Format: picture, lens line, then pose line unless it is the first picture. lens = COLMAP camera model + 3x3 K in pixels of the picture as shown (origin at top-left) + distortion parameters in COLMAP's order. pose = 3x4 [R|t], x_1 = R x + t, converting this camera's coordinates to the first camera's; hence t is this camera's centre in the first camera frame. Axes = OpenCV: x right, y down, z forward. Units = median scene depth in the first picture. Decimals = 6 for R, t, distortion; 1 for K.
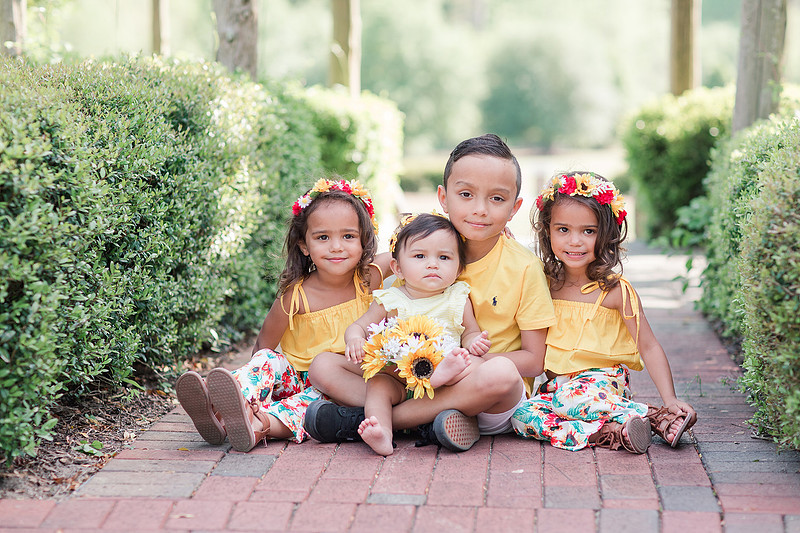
lens RADIAL K [[1946.8, 0, 400.0], [0, 1946.8, 266.5], [0, 0, 1]] dist [0.092059, -0.230025]
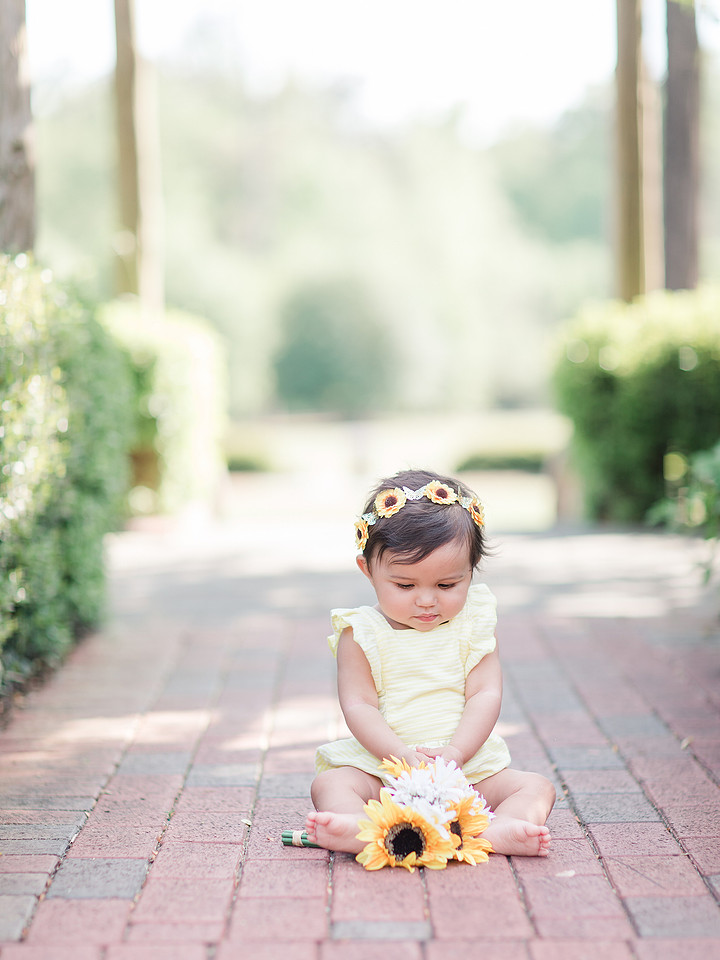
lens RADIAL K [[2631.3, 0, 360.0], [0, 2631.3, 480.0], [0, 0, 1]] dist [0.058198, -0.090839]
pose [[0.996388, -0.020226, 0.082474, -0.056225], [0.023562, 0.998935, -0.039678, 0.013986], [-0.081584, 0.041478, 0.995803, 0.178137]]
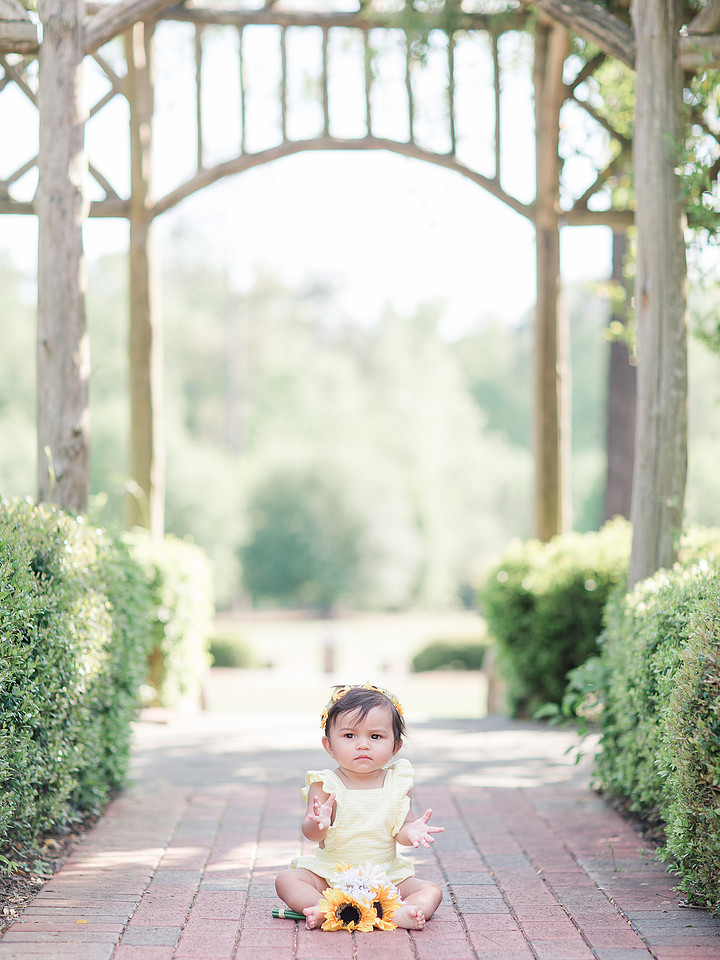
lens RADIAL K [[2661.2, 0, 359.3], [0, 2661.2, 511.8], [0, 0, 1]] dist [0.048949, 0.151080]
pose [[0.995642, 0.003887, 0.093179, -0.087364], [0.005270, 0.995189, -0.097828, 0.021885], [-0.093111, 0.097892, 0.990832, -0.256650]]
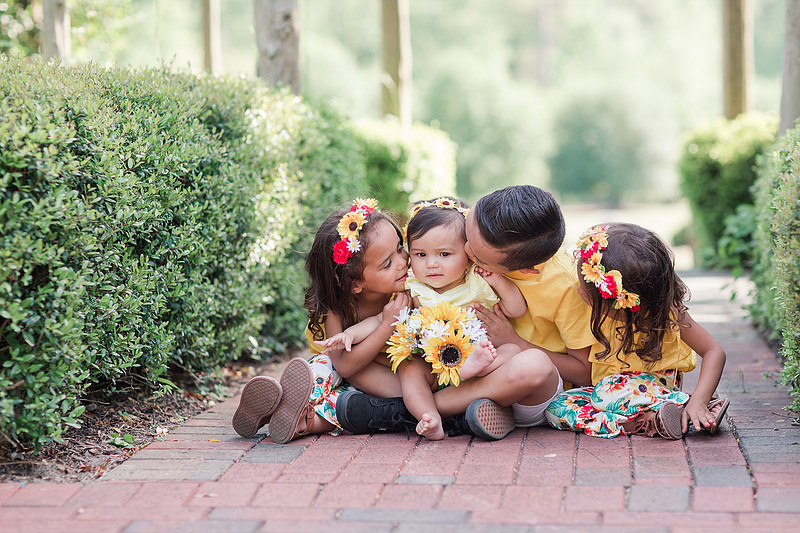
lens RADIAL K [[1946.8, 0, 400.0], [0, 1946.8, 266.5], [0, 0, 1]] dist [0.092059, -0.230025]
pose [[0.999182, -0.015763, -0.037252, 0.019691], [0.014512, 0.999330, -0.033611, 0.035901], [0.037757, 0.033043, 0.998740, 0.008212]]
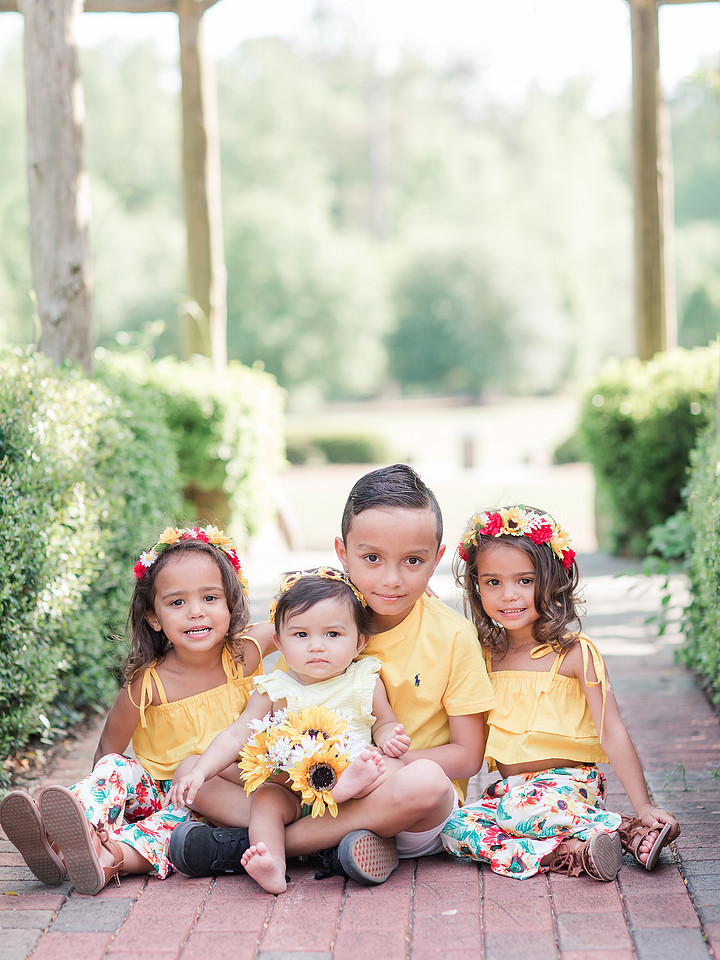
lens RADIAL K [[2631.3, 0, 360.0], [0, 2631.3, 480.0], [0, 0, 1]] dist [0.058198, -0.090839]
pose [[0.999236, -0.024649, 0.030324, -0.001815], [0.025463, 0.999318, -0.026735, -0.032996], [-0.029645, 0.027487, 0.999183, -0.034416]]
